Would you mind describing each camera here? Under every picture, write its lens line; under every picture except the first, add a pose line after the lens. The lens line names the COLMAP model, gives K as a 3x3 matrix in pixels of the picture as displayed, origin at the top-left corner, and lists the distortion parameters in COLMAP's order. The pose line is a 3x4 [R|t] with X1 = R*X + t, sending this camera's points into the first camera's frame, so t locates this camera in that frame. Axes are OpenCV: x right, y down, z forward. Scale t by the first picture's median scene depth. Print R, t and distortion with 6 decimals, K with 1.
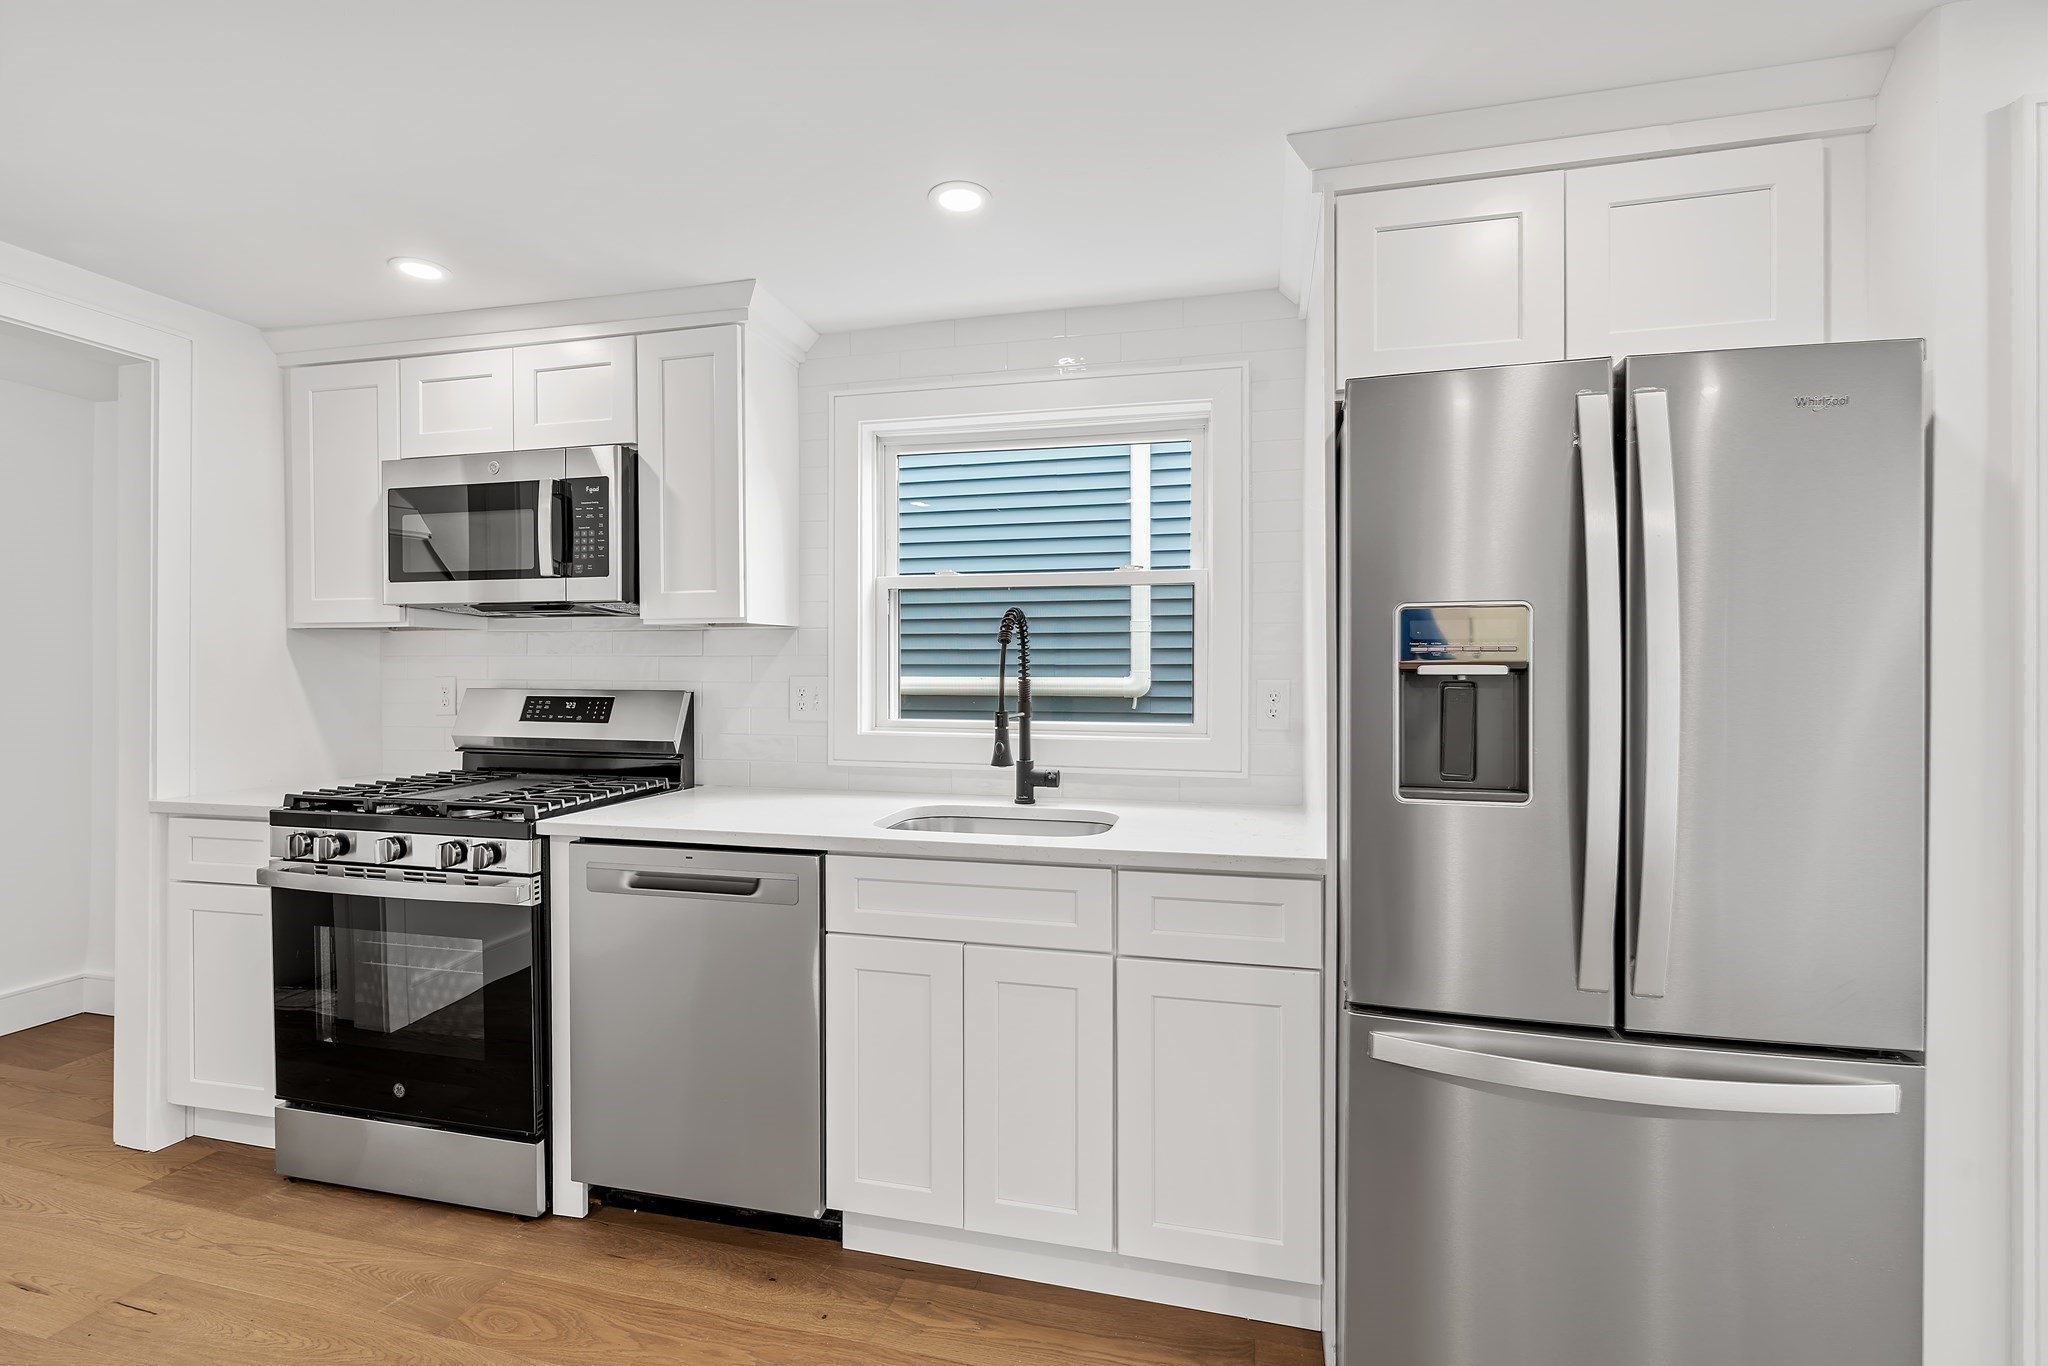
lens RADIAL K [[921.0, 0, 1018.1], [0, 921.0, 673.5], [0, 0, 1]] dist [-0.014687, 0.006464]
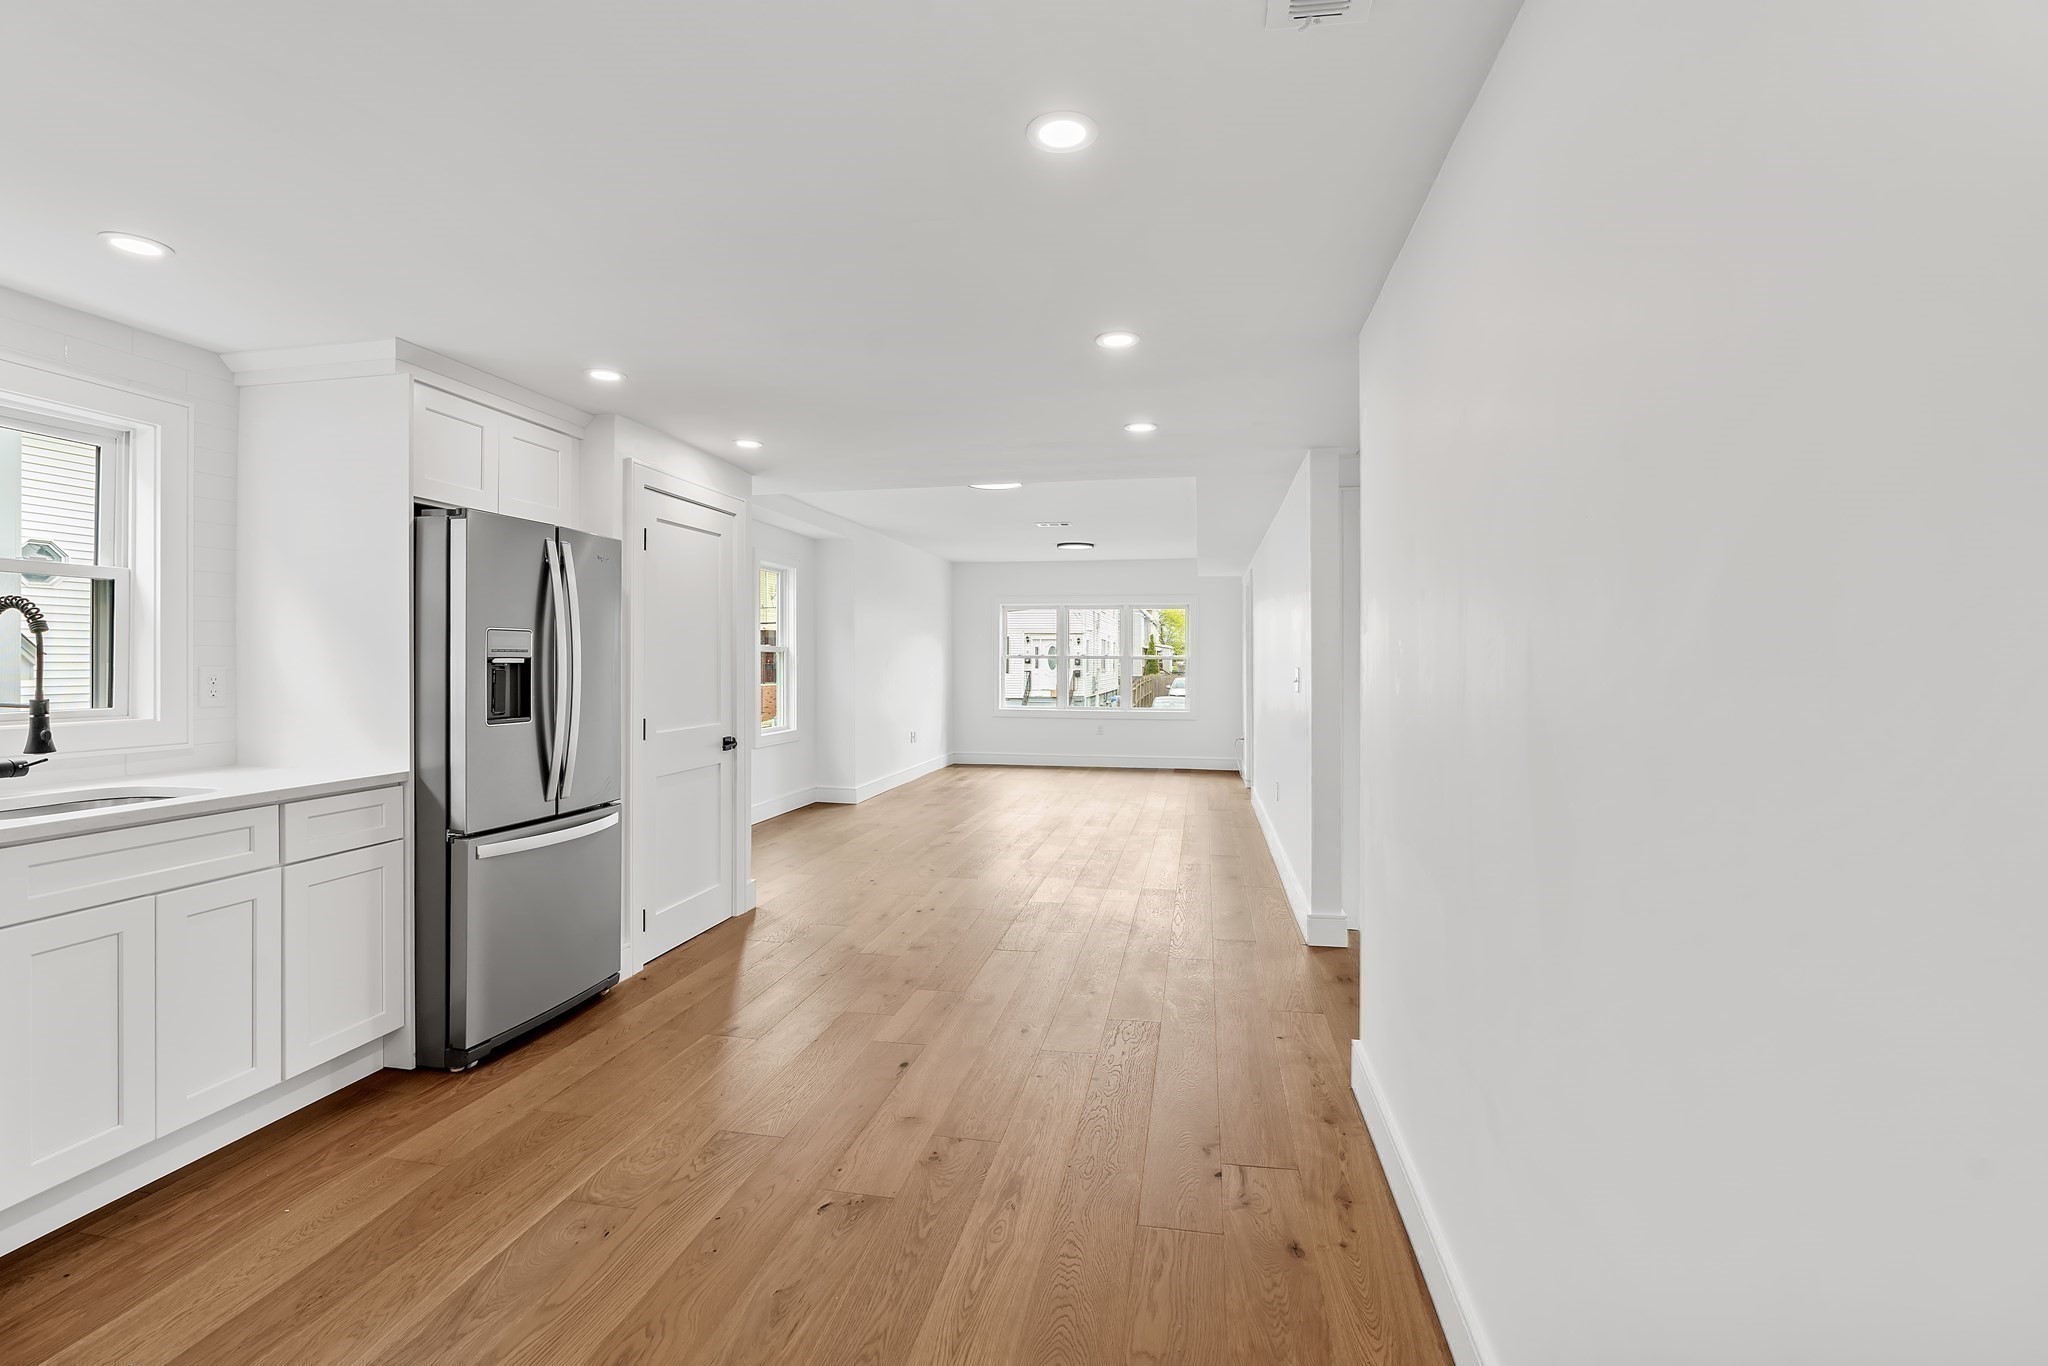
lens RADIAL K [[921.0, 0, 1018.4], [0, 921.0, 661.7], [0, 0, 1]] dist [-0.014687, 0.006464]
pose [[-0.054462, -0.003604, 0.998509, -1.055368], [-0.003854, 0.999987, 0.003399, -0.008146], [-0.998508, -0.003663, -0.054475, -0.025729]]
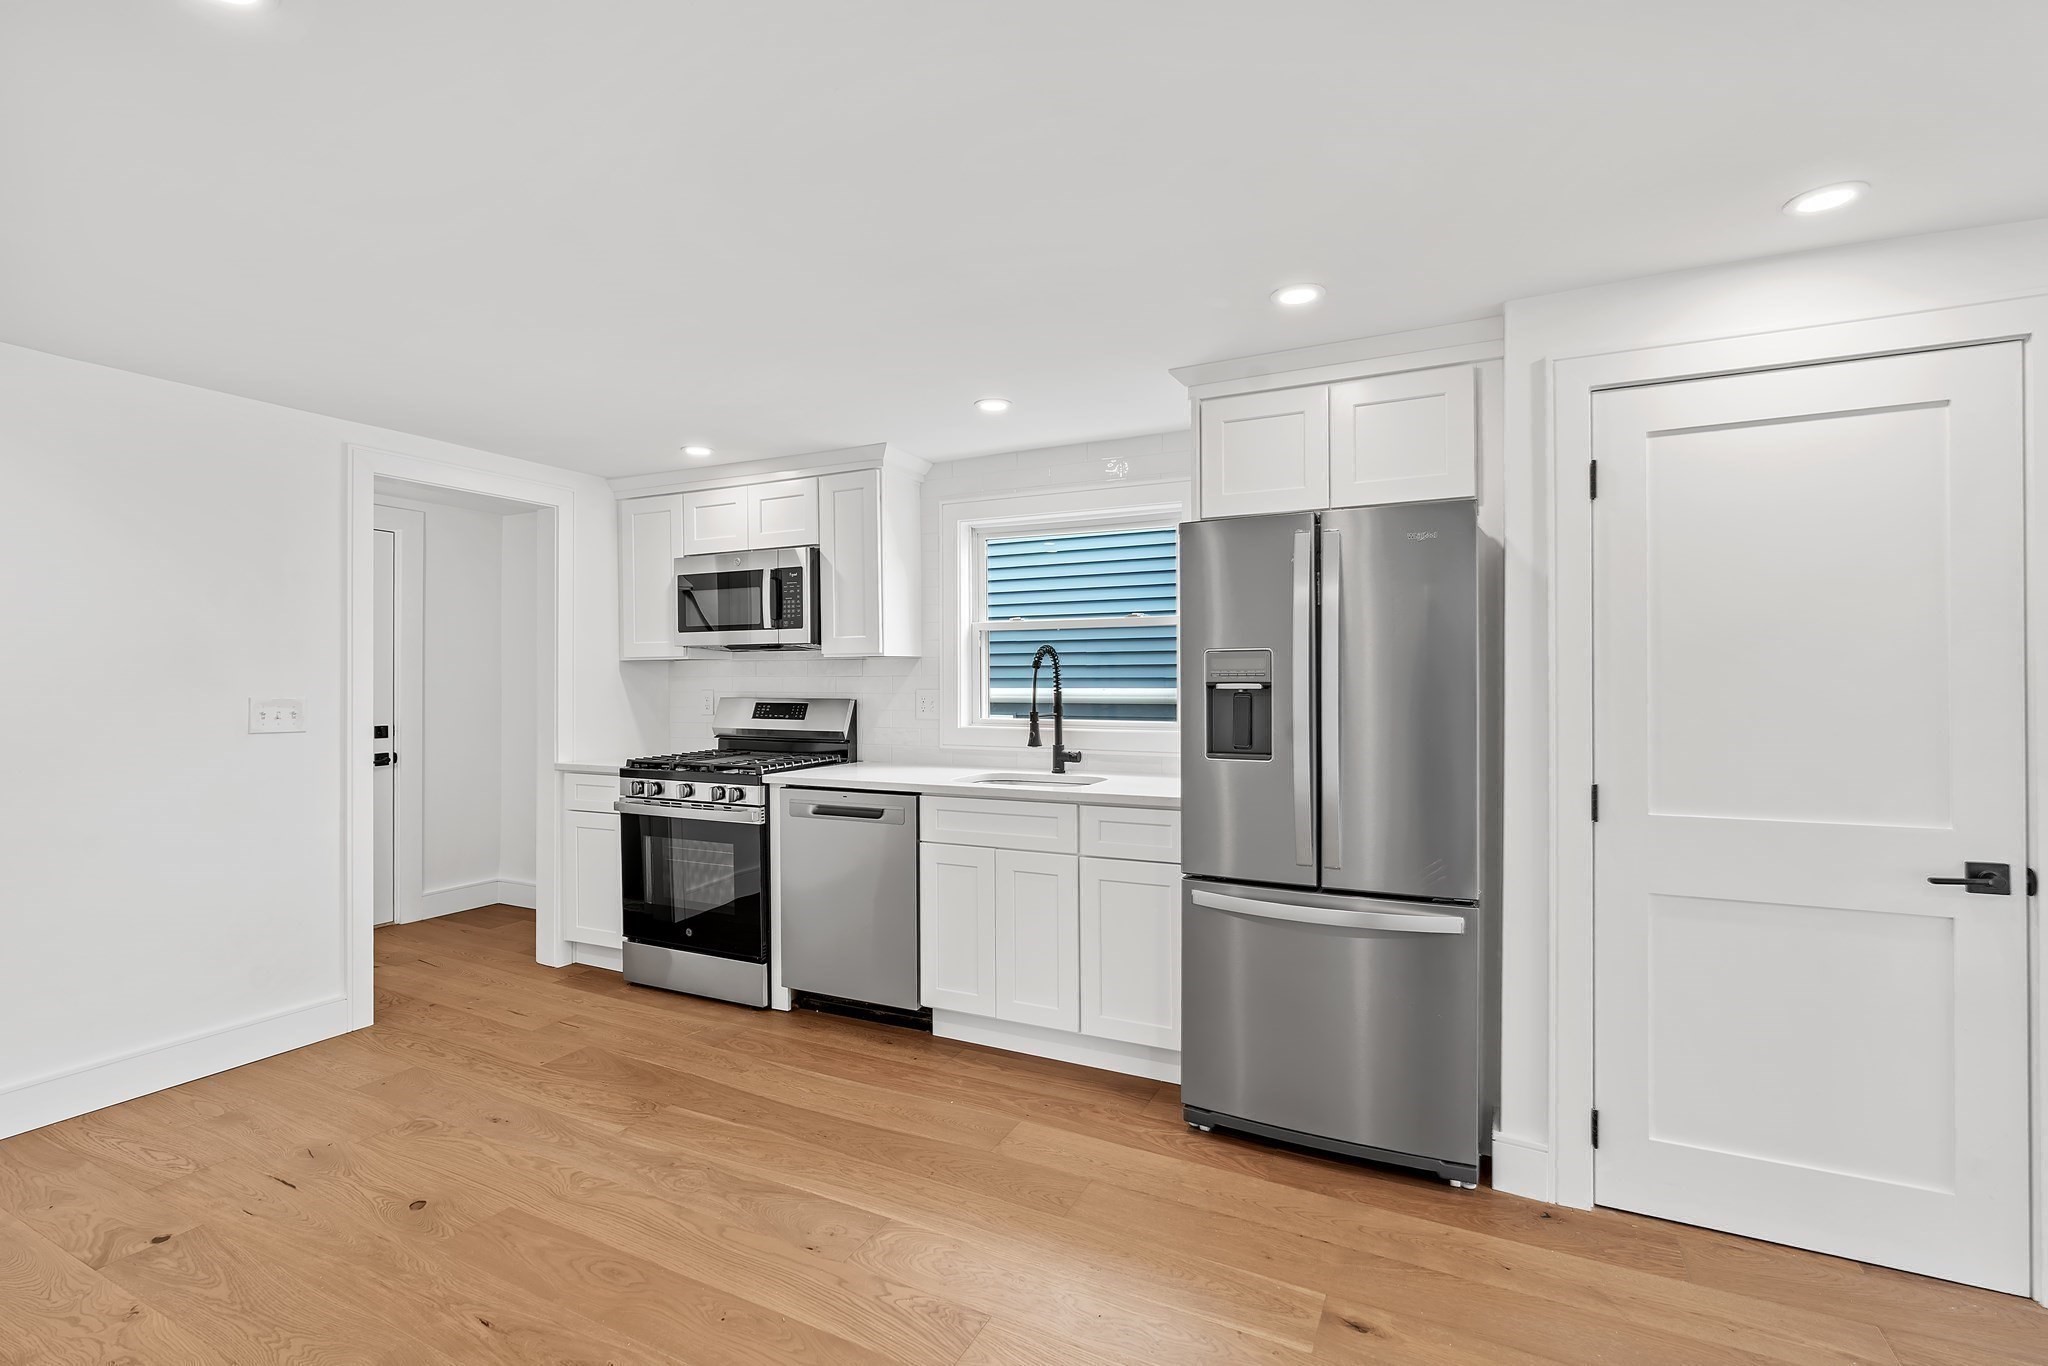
lens RADIAL K [[921.0, 0, 1017.3], [0, 921.0, 682.3], [0, 0, 1]] dist [-0.014687, 0.006464]
pose [[0.977458, -0.004103, -0.211089, 0.279934], [0.003793, 0.999991, -0.001875, -0.006096], [0.211094, 0.001032, 0.977465, -0.533721]]
